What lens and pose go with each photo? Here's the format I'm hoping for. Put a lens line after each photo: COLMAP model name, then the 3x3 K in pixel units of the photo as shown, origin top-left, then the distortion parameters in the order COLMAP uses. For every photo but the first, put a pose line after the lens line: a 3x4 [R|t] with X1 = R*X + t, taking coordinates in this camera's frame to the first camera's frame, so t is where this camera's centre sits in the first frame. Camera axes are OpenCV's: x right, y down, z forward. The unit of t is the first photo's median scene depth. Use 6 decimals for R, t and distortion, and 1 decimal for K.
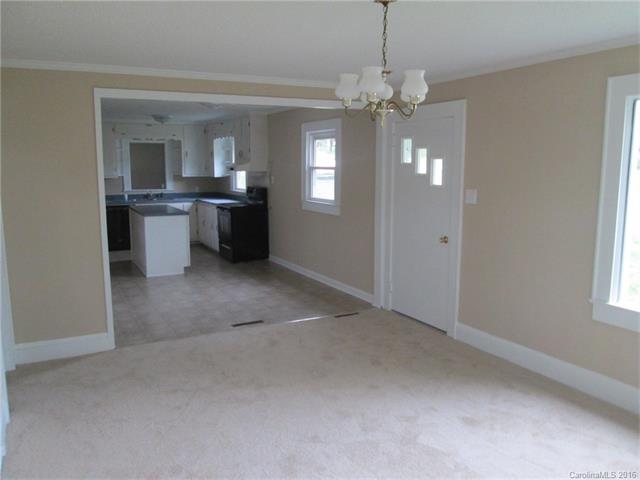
lens RADIAL K [[519.8, 0, 321.5], [0, 519.8, 236.1], [0, 0, 1]] dist [-0.068517, 0.045581]
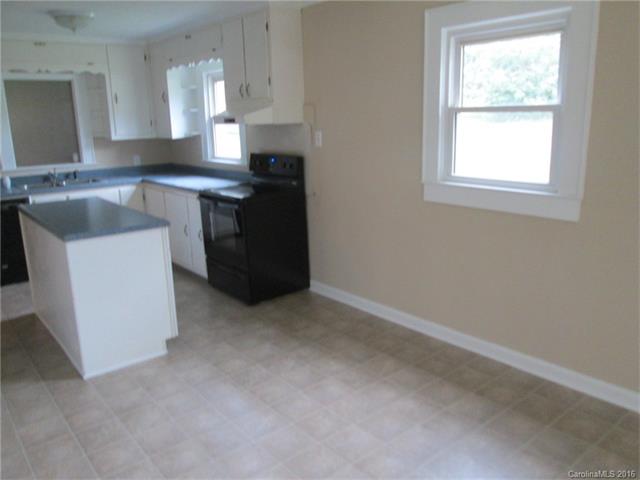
lens RADIAL K [[519.8, 0, 321.0], [0, 519.8, 239.1], [0, 0, 1]] dist [-0.068517, 0.045581]
pose [[0.980656, -0.071991, 0.182017, -0.161878], [0.055104, 0.993836, 0.096192, -0.050707], [-0.187820, -0.084301, 0.978579, 0.418212]]
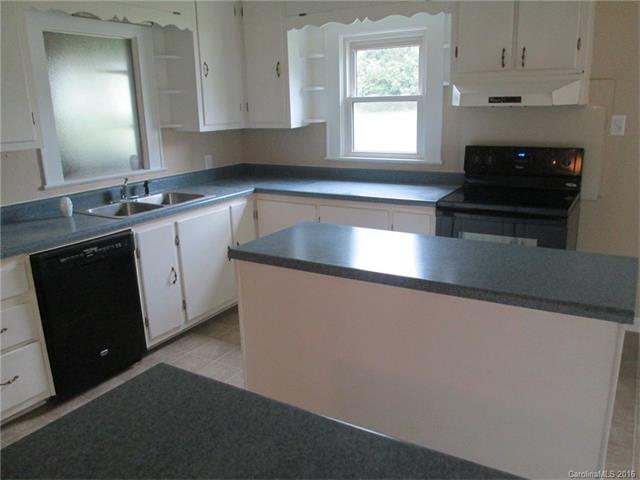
lens RADIAL K [[519.8, 0, 318.9], [0, 519.8, 242.3], [0, 0, 1]] dist [-0.068517, 0.045581]
pose [[0.858257, -0.159583, 0.487779, -0.408080], [0.102508, 0.984580, 0.141753, -0.083859], [-0.502878, -0.071659, 0.861382, 0.655041]]
